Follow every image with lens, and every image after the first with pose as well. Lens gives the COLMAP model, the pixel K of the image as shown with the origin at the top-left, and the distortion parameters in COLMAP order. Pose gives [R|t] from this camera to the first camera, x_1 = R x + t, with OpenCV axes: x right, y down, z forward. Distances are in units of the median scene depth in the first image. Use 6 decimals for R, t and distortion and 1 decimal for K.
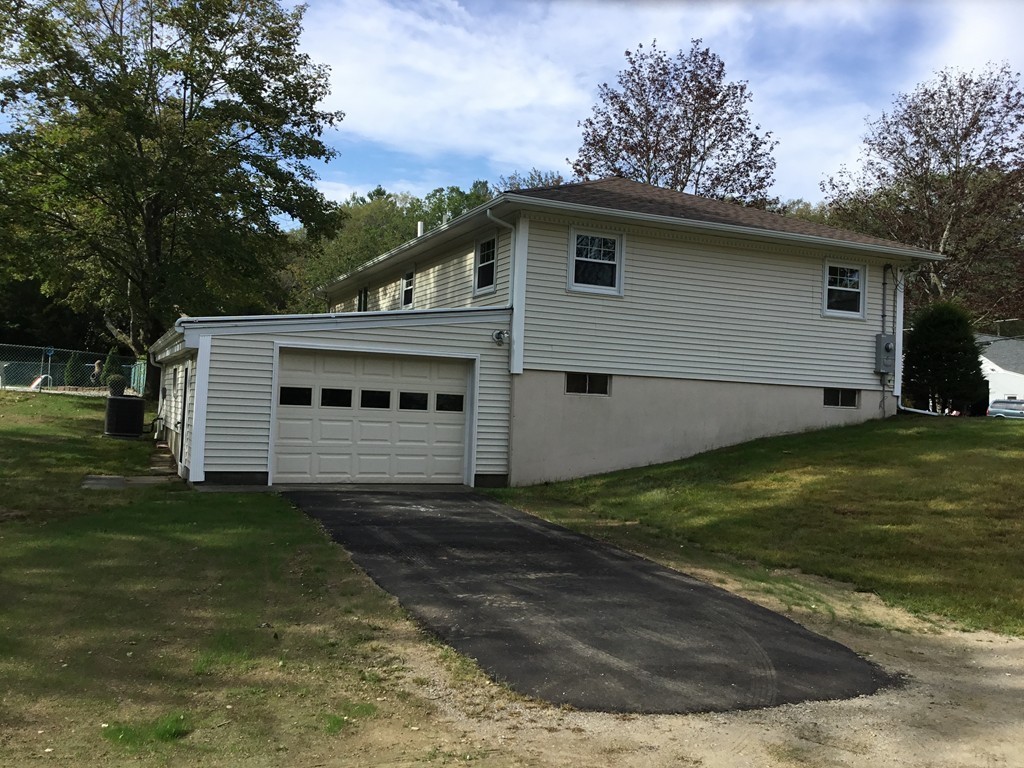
lens RADIAL K [[924.8, 0, 511.3], [0, 924.8, 381.3], [0, 0, 1]] dist [0.091291, -0.143224]
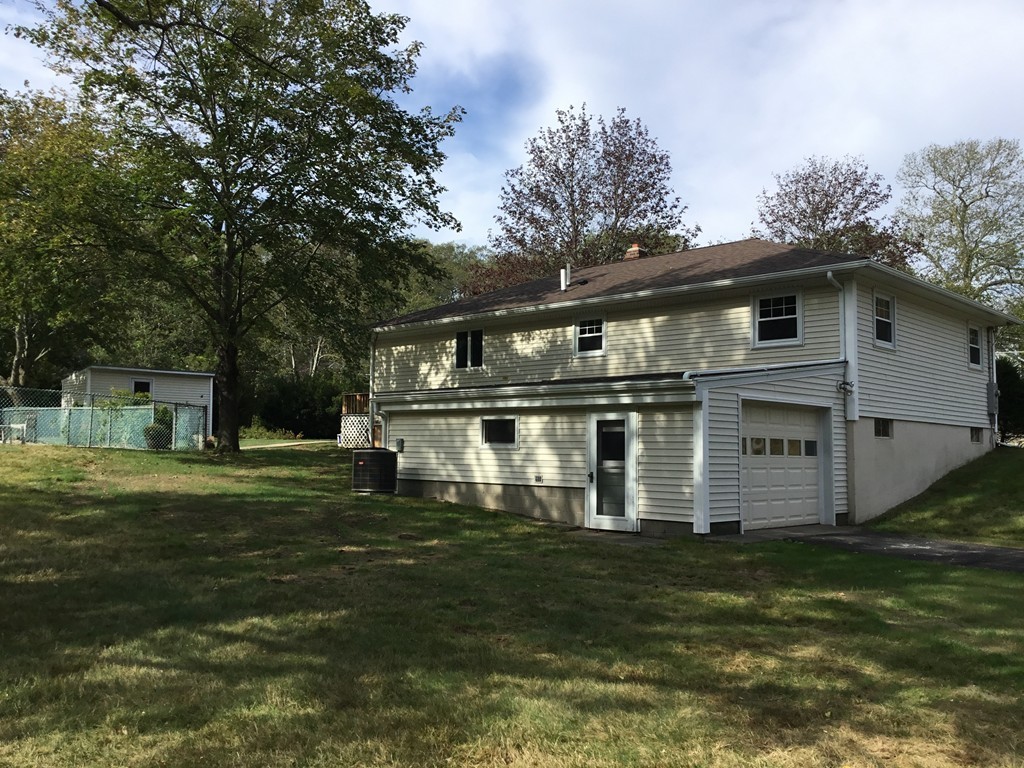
lens RADIAL K [[924.8, 0, 512.0], [0, 924.8, 384.7], [0, 0, 1]] dist [0.091291, -0.143224]
pose [[0.912645, -0.001133, 0.408751, -0.790008], [0.014476, 0.999458, -0.029550, -0.022788], [-0.408496, 0.032885, 0.912168, 0.139467]]
